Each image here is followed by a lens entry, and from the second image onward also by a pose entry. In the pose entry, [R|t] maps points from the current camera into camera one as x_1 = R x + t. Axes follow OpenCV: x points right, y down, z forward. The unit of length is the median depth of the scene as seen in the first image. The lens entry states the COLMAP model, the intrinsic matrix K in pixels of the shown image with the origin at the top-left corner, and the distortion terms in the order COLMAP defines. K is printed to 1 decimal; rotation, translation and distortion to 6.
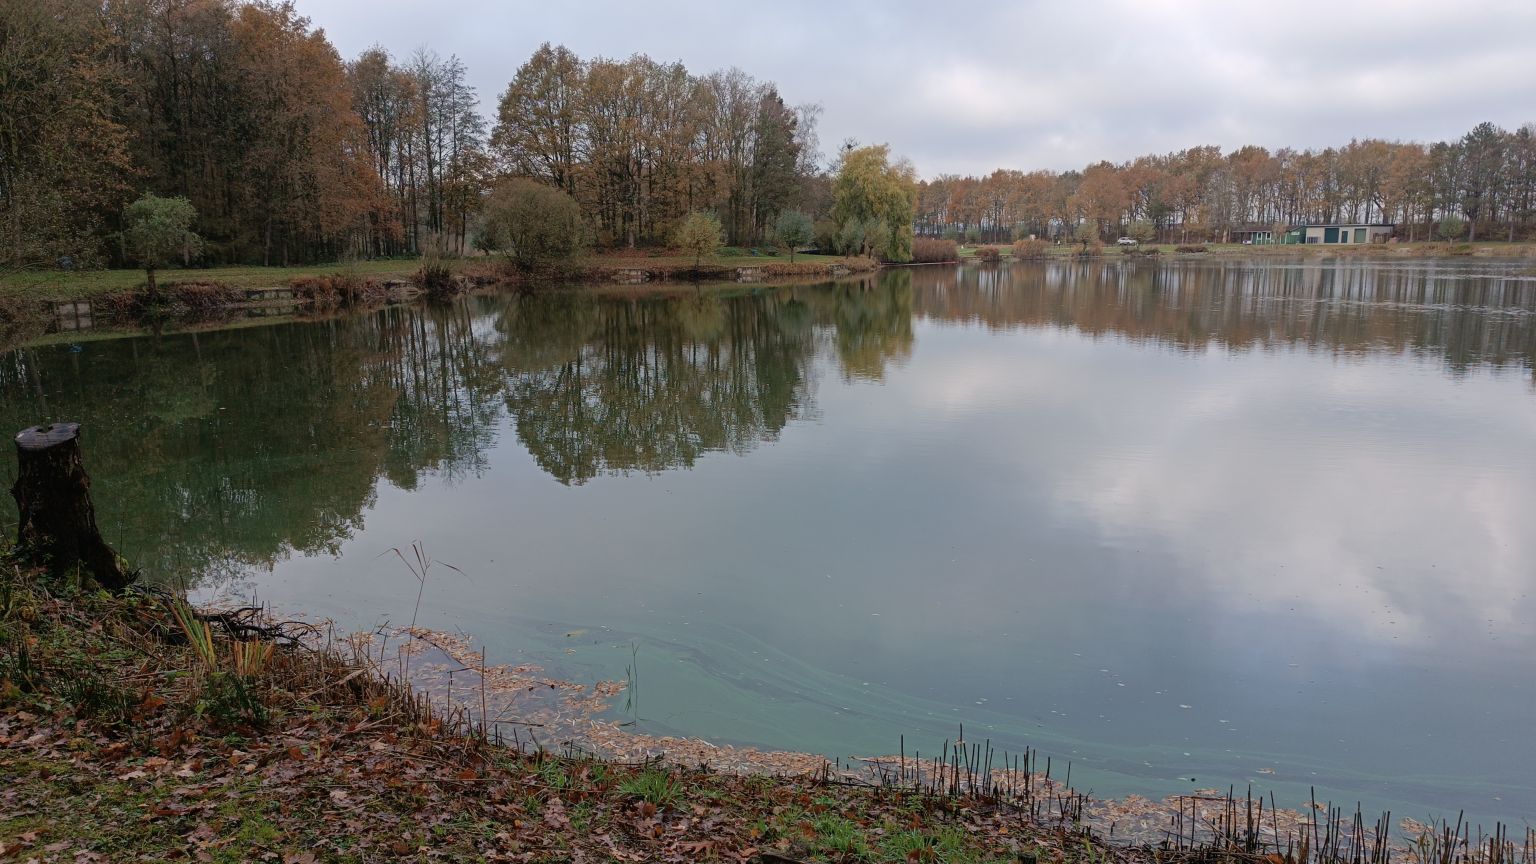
lens RADIAL K [[1106.3, 0, 775.7], [0, 1106.3, 430.4], [0, 0, 1]] dist [0.052594, -0.037291]
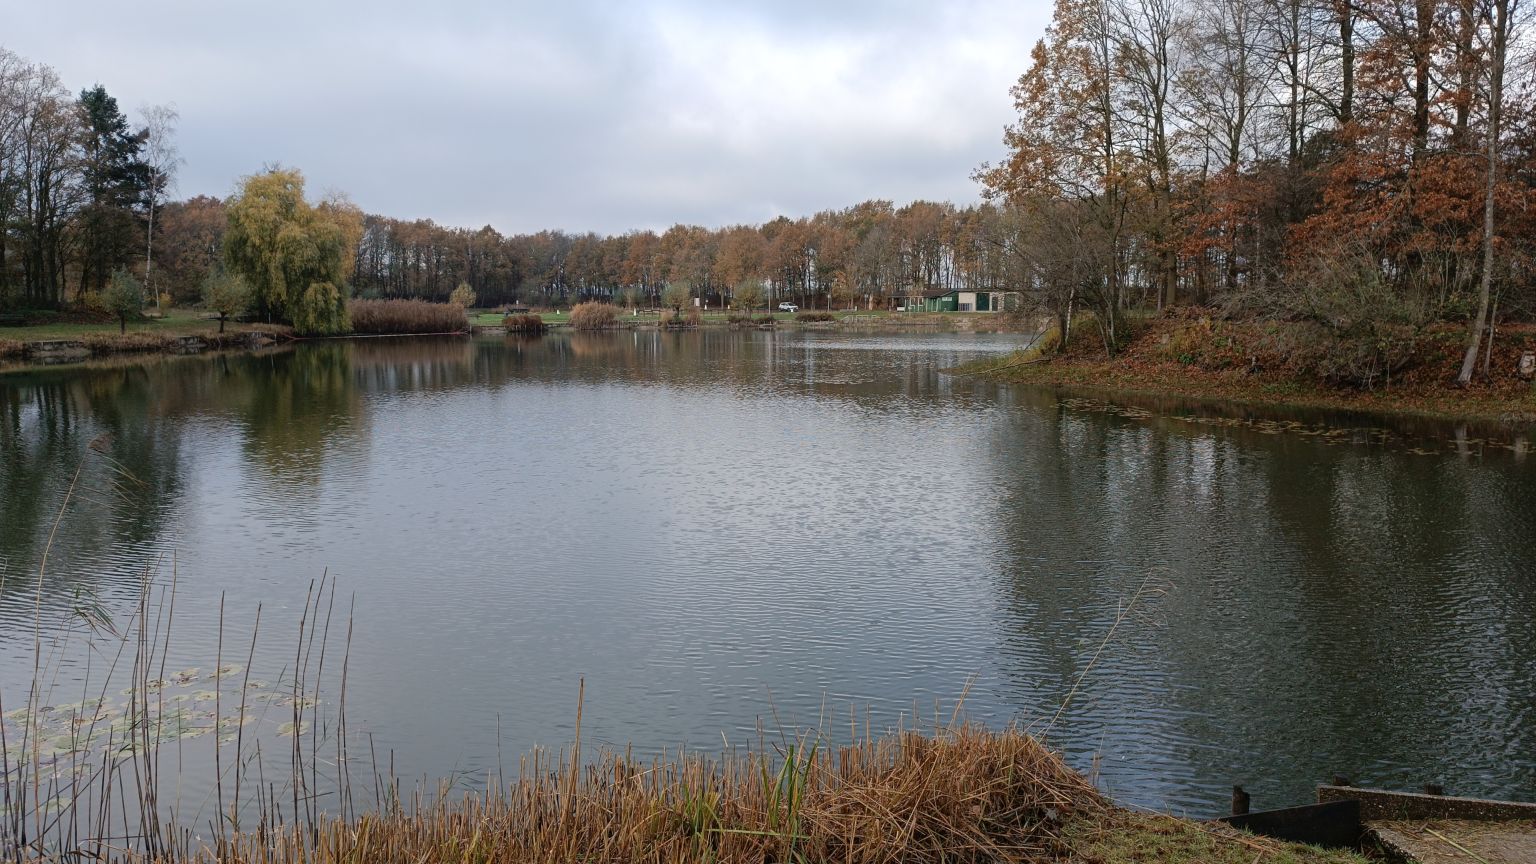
lens RADIAL K [[1106.3, 0, 775.7], [0, 1106.3, 430.4], [0, 0, 1]] dist [0.052594, -0.037291]
pose [[0.990462, -0.012068, 0.137255, 0.379868], [0.019563, 0.998382, -0.053389, -0.057542], [-0.136389, 0.055565, 0.989096, 0.318340]]
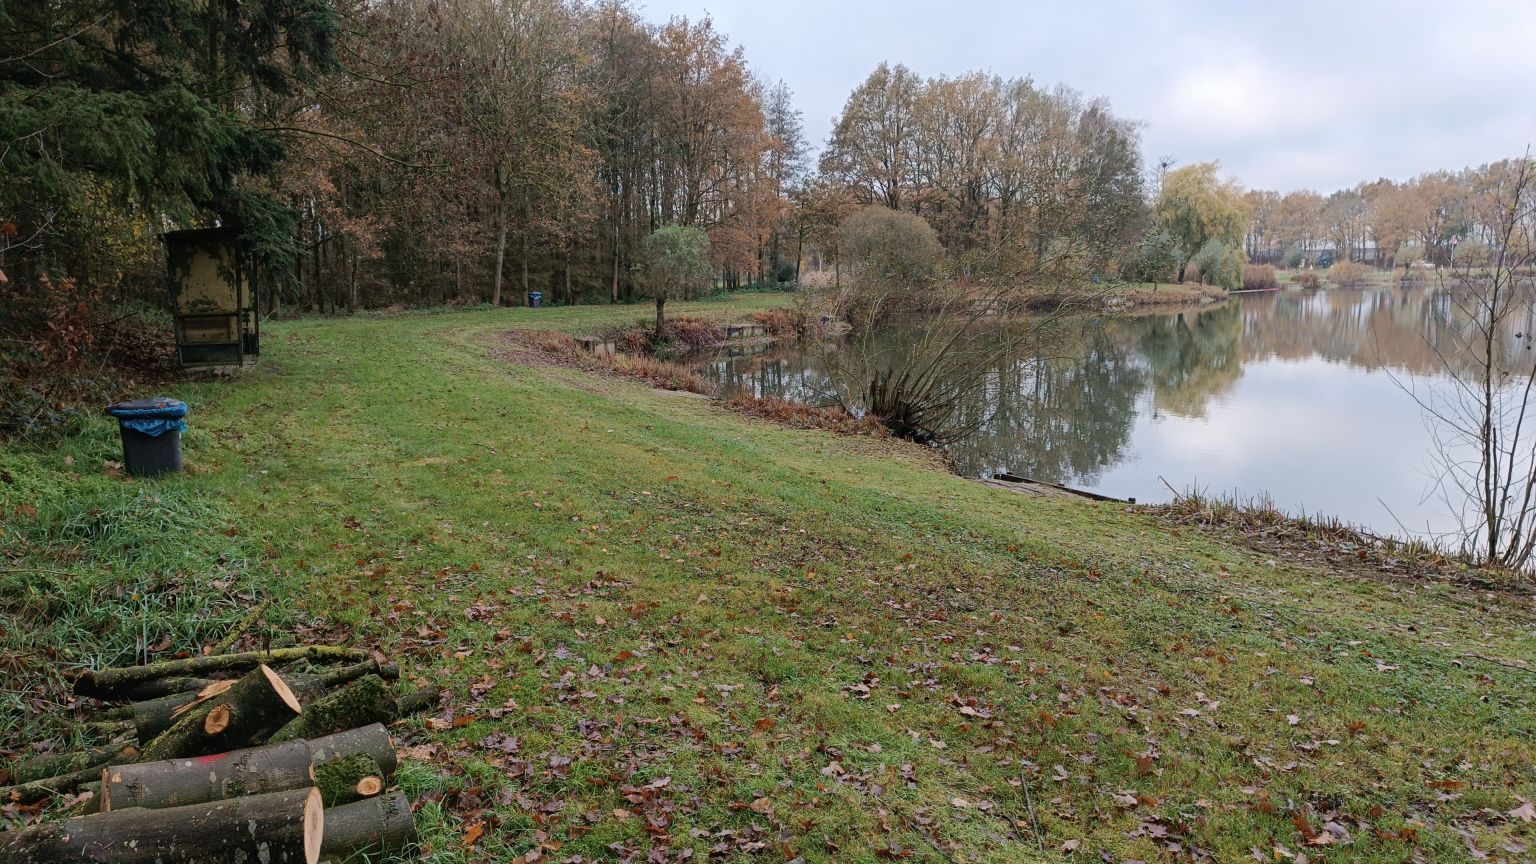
lens RADIAL K [[1106.3, 0, 775.7], [0, 1106.3, 430.4], [0, 0, 1]] dist [0.052594, -0.037291]
pose [[0.991040, 0.008526, -0.133296, -0.167903], [-0.012254, 0.999555, -0.027179, -0.009223], [0.133005, 0.028569, 0.990704, 0.063960]]
